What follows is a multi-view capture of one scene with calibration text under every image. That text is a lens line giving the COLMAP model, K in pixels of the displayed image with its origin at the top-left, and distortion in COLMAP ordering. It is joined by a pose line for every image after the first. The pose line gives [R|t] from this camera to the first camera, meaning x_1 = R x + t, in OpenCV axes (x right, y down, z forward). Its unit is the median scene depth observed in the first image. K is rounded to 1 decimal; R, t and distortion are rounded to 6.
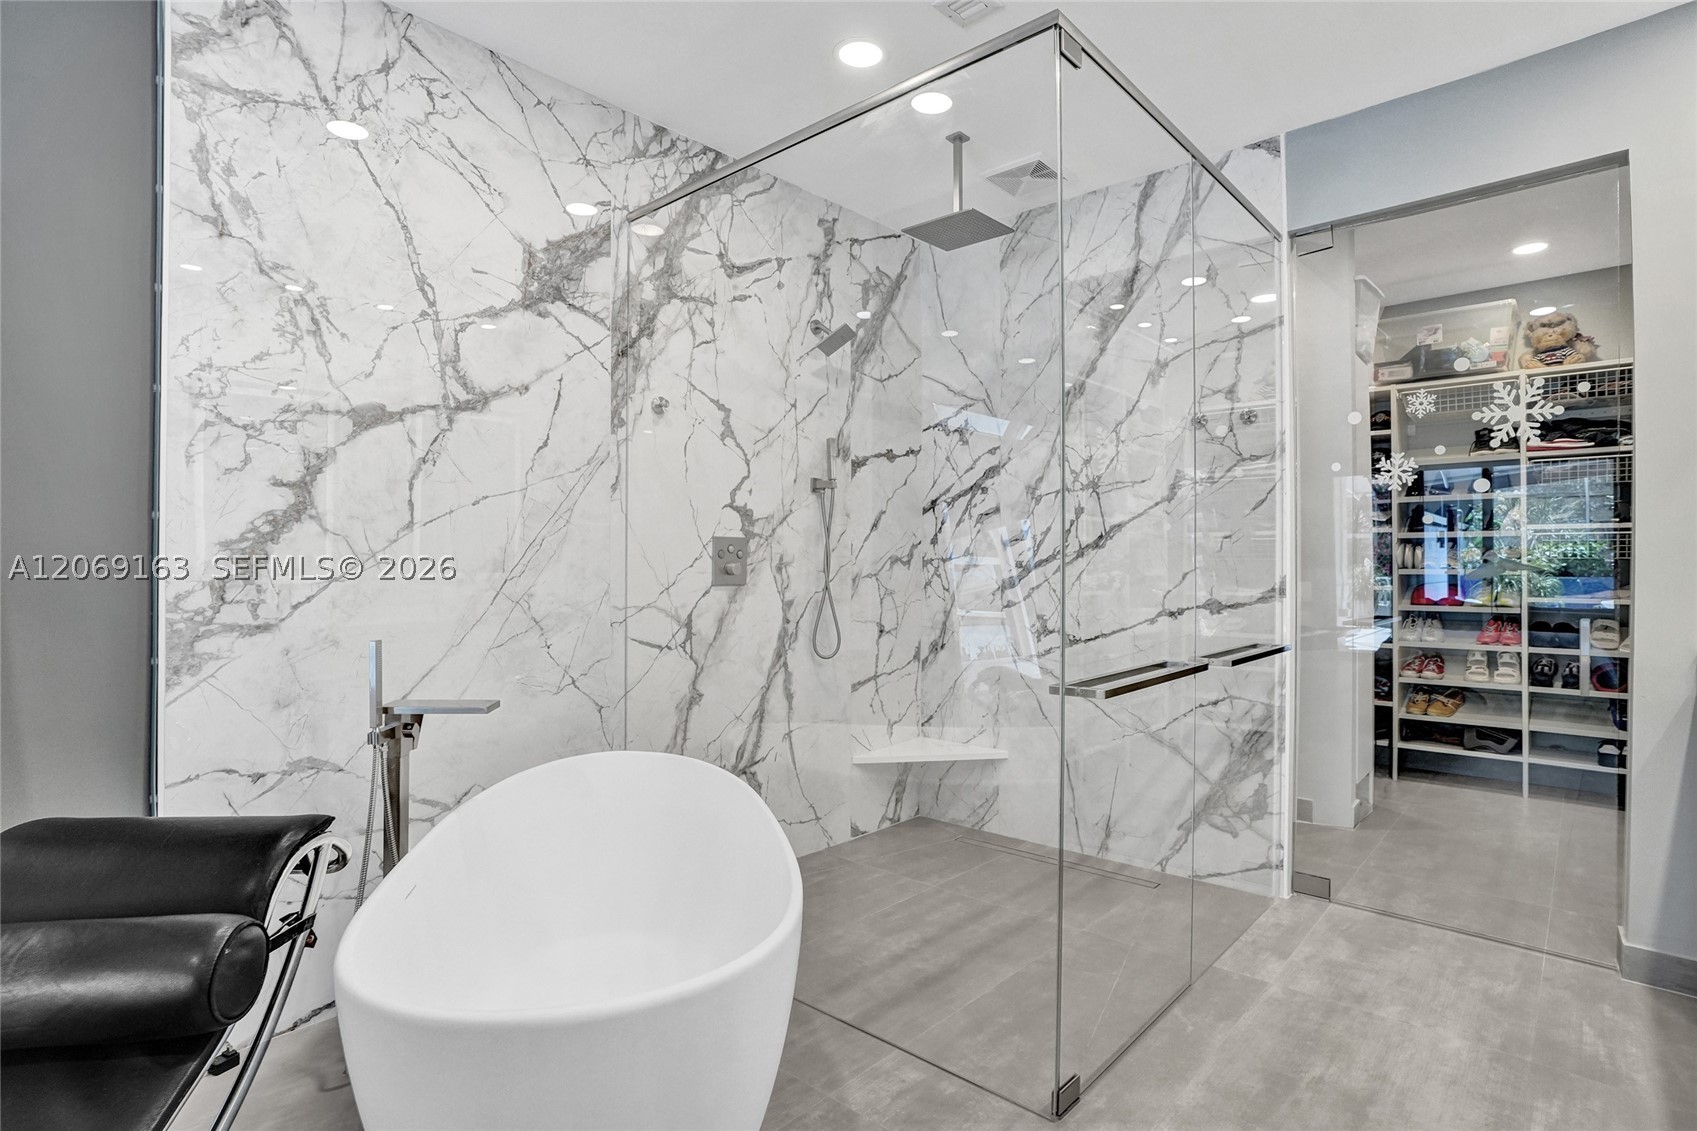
lens RADIAL K [[849.1, 0, 837.9], [0, 849.1, 568.1], [0, 0, 1]] dist [-0.052516, 0.016042]
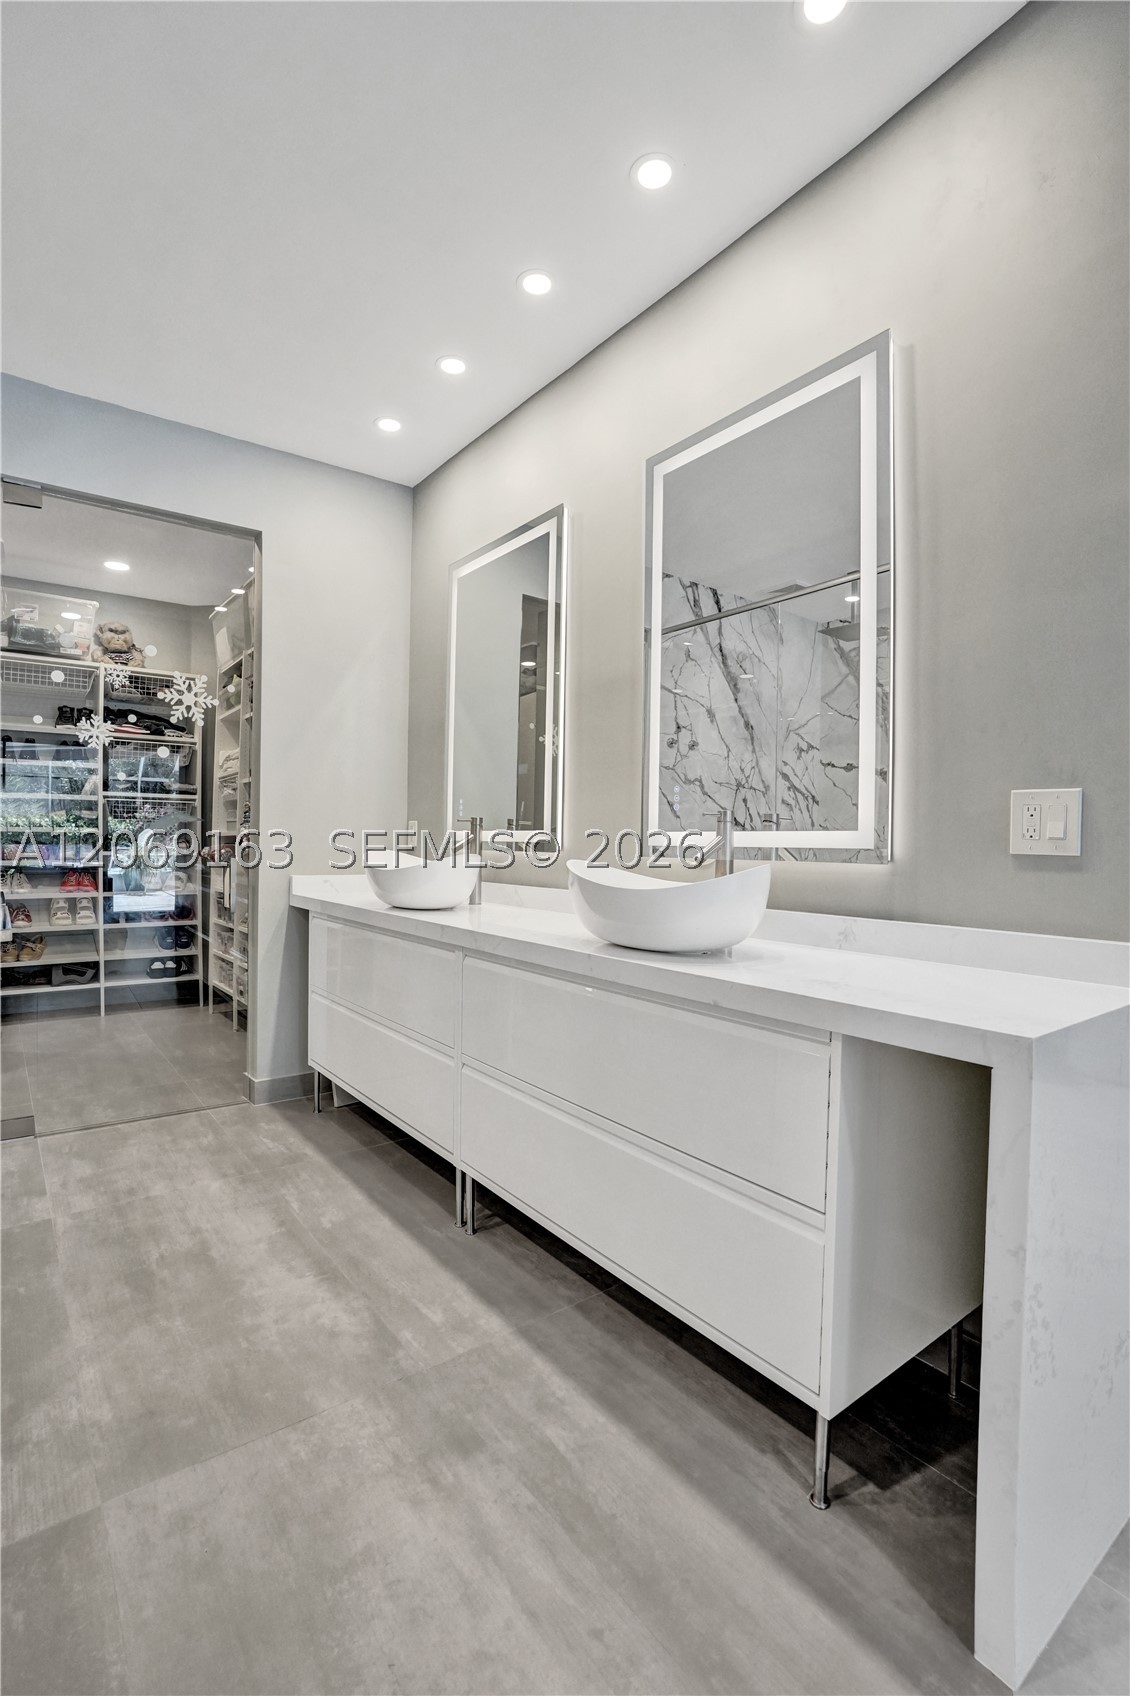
lens RADIAL K [[789.9, 0, 569.8], [0, 789.9, 838.5], [0, 0, 1]] dist [-0.051920, 0.013920]
pose [[0.181689, 0.004314, 0.983347, -0.182704], [-0.000349, 0.999991, -0.004323, 0.024518], [-0.983356, 0.000442, 0.181689, 0.129797]]
